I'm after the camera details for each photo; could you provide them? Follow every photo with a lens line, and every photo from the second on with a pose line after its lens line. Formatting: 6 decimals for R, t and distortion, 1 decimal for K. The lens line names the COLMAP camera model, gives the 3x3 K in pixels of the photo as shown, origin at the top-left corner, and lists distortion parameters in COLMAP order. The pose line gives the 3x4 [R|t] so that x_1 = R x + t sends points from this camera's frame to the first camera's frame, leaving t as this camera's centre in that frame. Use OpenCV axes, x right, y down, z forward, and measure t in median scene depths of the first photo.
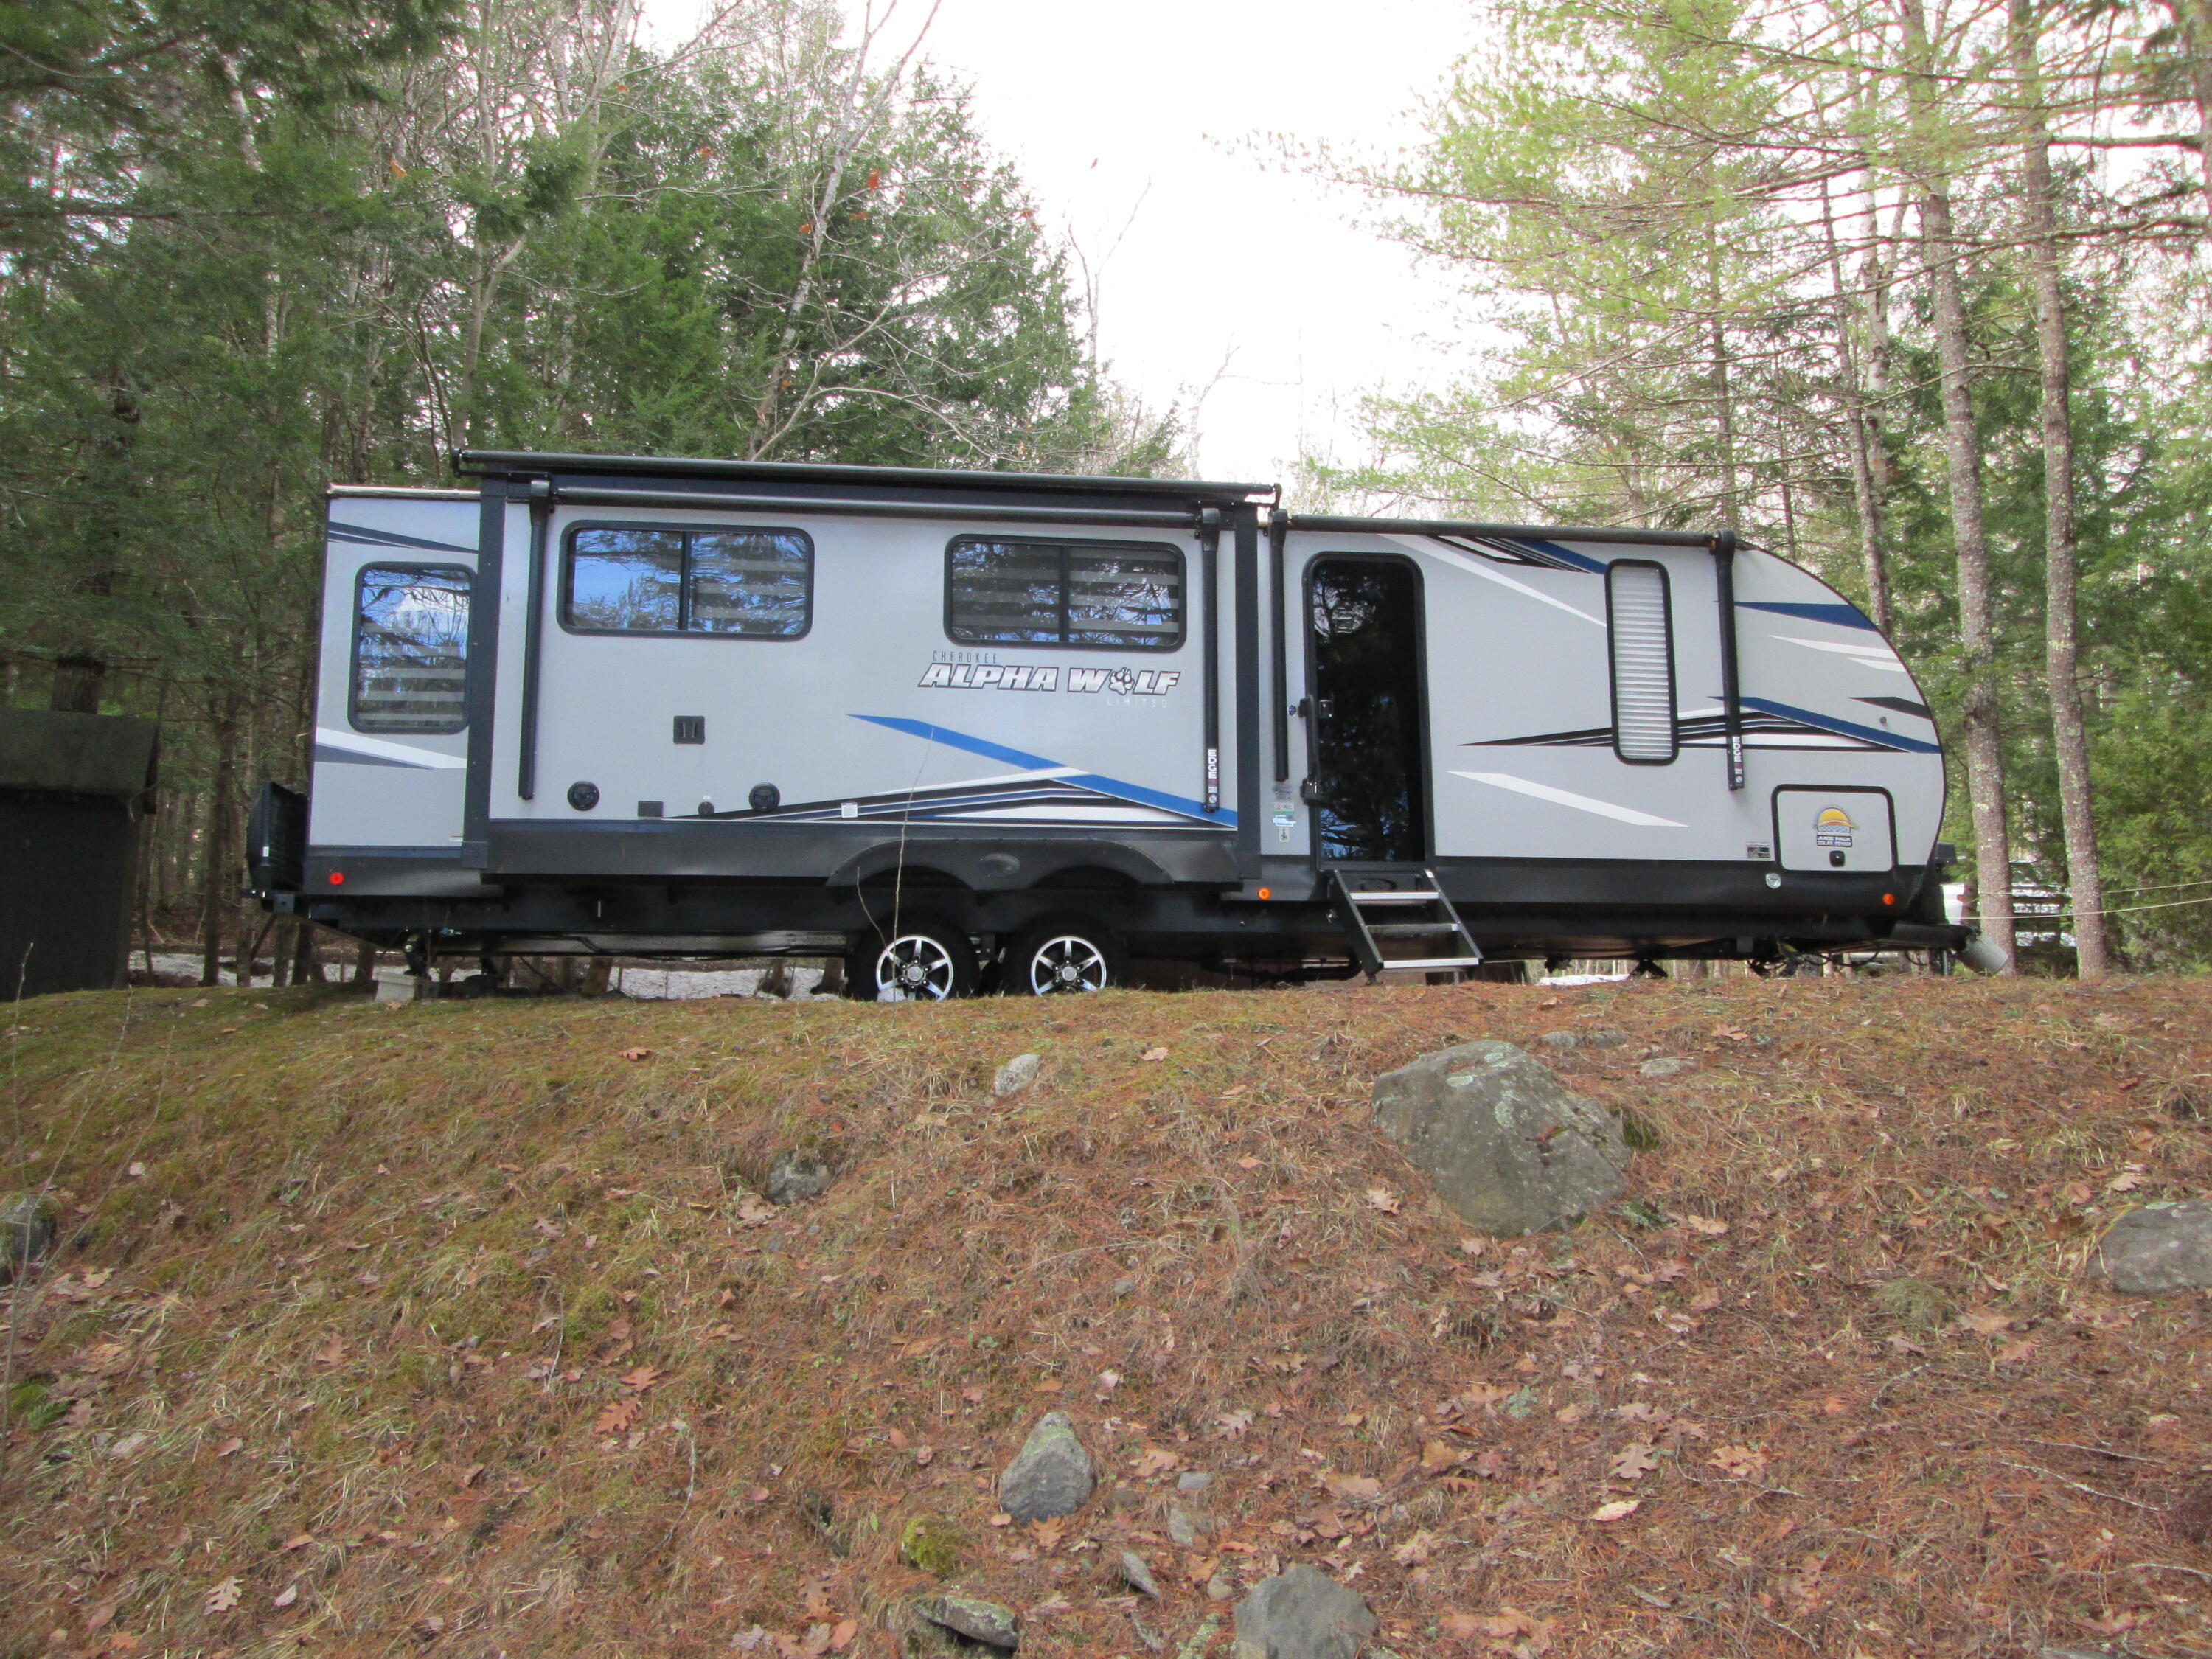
lens RADIAL K [[1835.2, 0, 1106.9], [0, 1835.2, 832.2], [0, 0, 1]] dist [-0.046685, 0.011685]
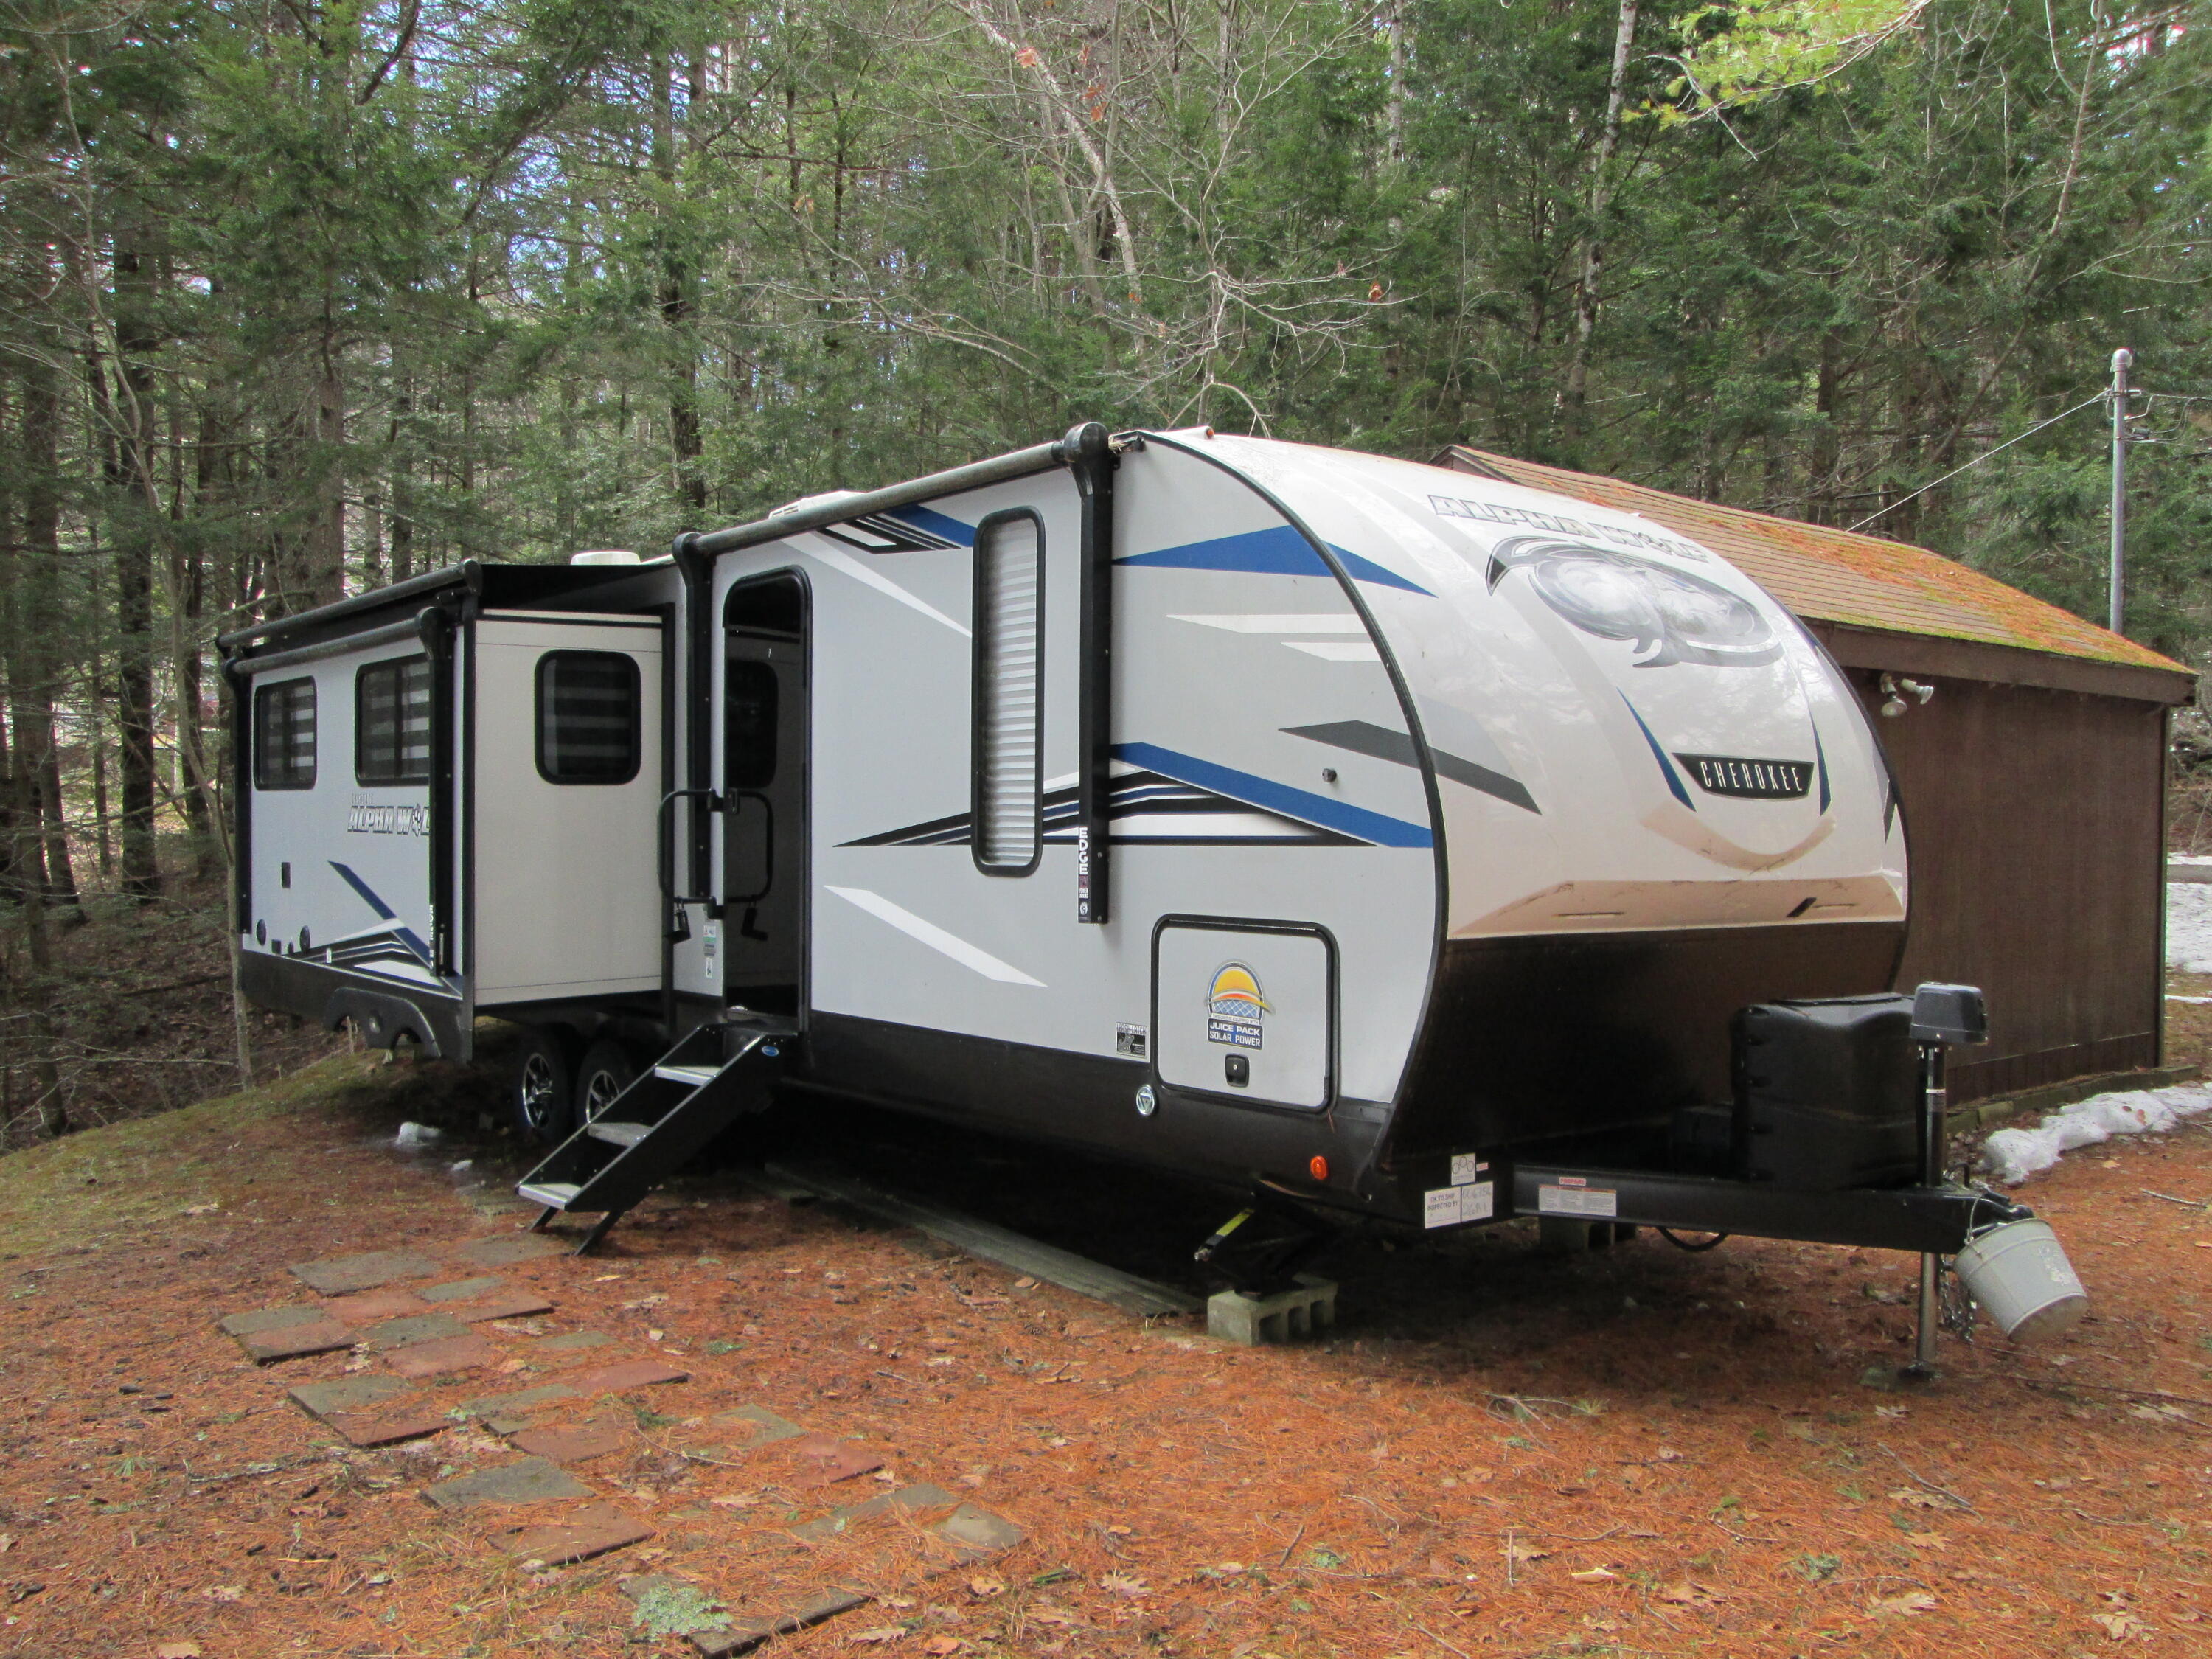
lens RADIAL K [[1835.2, 0, 1107.6], [0, 1835.2, 825.9], [0, 0, 1]] dist [-0.046685, 0.011685]
pose [[0.516294, 0.002511, -0.856408, 0.804159], [0.116884, 0.990432, 0.073368, -0.090722], [0.848398, -0.137980, 0.511060, 0.727245]]
